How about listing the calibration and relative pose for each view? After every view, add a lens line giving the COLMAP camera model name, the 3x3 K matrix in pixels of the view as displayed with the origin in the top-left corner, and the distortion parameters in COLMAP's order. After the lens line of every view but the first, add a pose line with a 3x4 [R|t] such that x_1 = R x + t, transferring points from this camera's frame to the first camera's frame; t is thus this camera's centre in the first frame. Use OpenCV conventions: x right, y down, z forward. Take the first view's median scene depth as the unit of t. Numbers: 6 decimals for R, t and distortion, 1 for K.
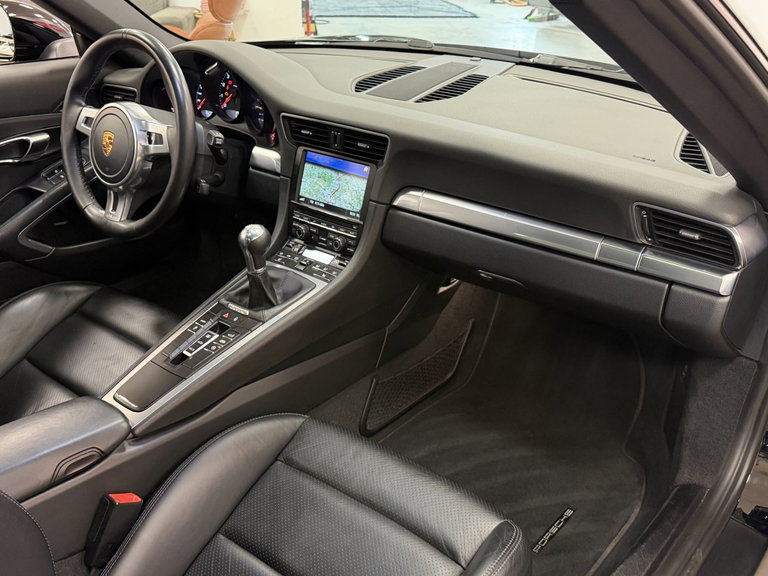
lens RADIAL K [[750.0, 0, 395.9], [0, 750.0, 292.2], [0, 0, 1]] dist [0.095019, -0.217959]
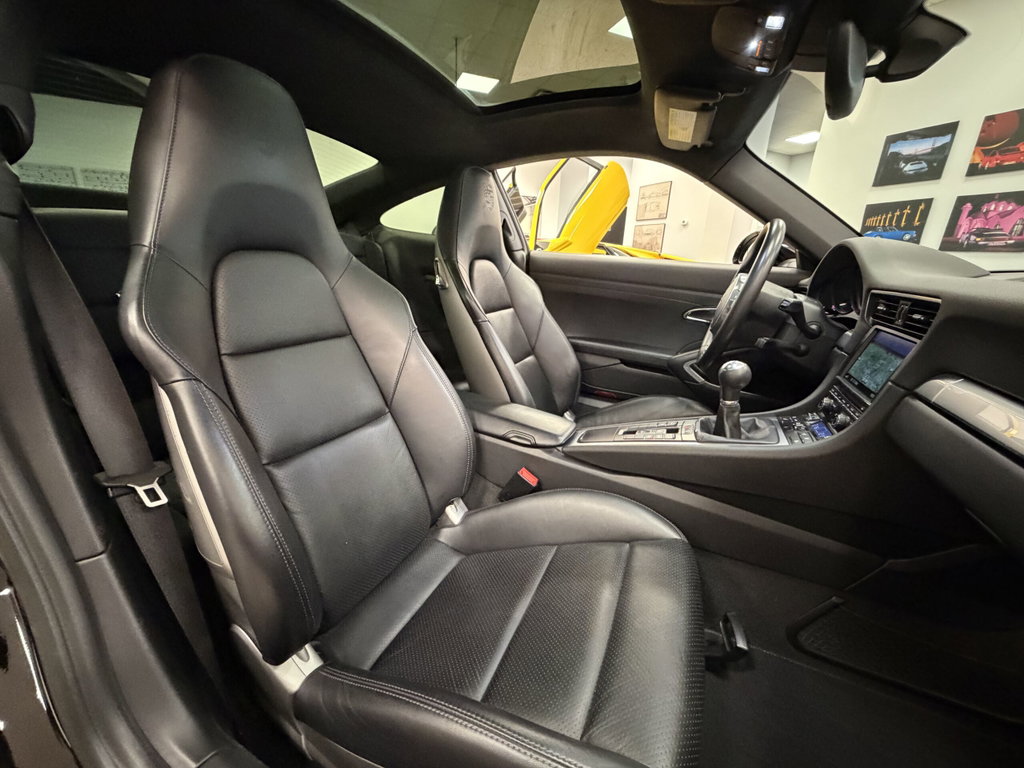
lens RADIAL K [[412.1, 0, 512.0], [0, 412.1, 384.0], [0, 0, 1]] dist [-0.000117, -0.000246]
pose [[0.247945, 0.281799, -0.926883, 0.259205], [-0.453930, 0.879024, 0.145820, 0.002349], [0.855845, 0.384585, 0.345867, 0.460718]]
